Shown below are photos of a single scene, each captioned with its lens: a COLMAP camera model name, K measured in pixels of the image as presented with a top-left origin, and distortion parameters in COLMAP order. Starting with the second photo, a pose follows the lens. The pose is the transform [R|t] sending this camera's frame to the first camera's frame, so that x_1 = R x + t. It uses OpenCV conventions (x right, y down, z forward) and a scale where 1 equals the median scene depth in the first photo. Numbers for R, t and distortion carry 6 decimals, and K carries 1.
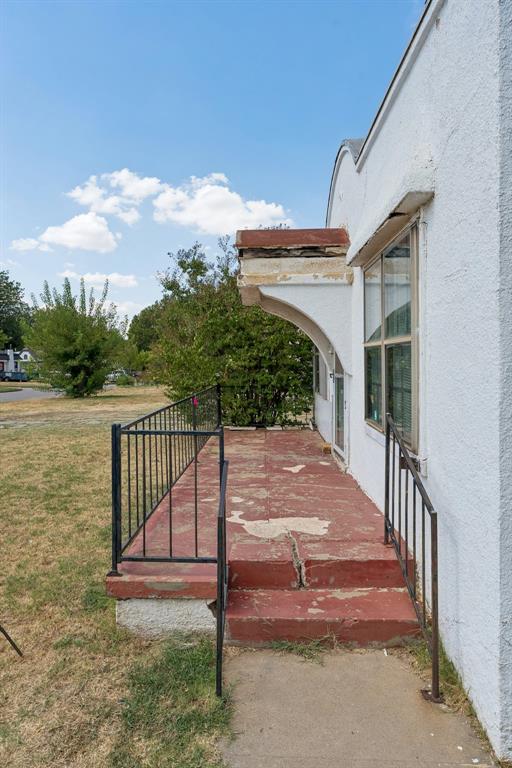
lens RADIAL K [[488.8, 0, 249.3], [0, 488.8, 356.5], [0, 0, 1]] dist [-0.003486, -0.001417]
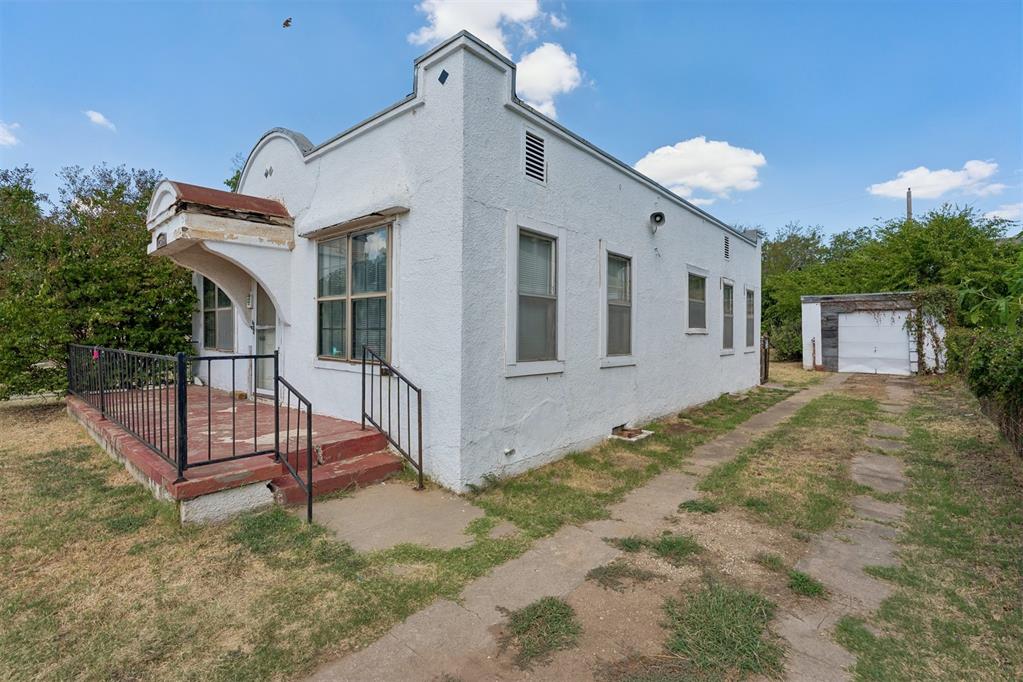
lens RADIAL K [[463.0, 0, 510.5], [0, 463.0, 335.1], [0, 0, 1]] dist [0.003253, 0.000683]
pose [[0.636515, -0.006974, 0.771233, -0.586238], [-0.010120, 0.999798, 0.017393, 0.066476], [-0.771198, -0.018875, 0.636315, -0.285923]]
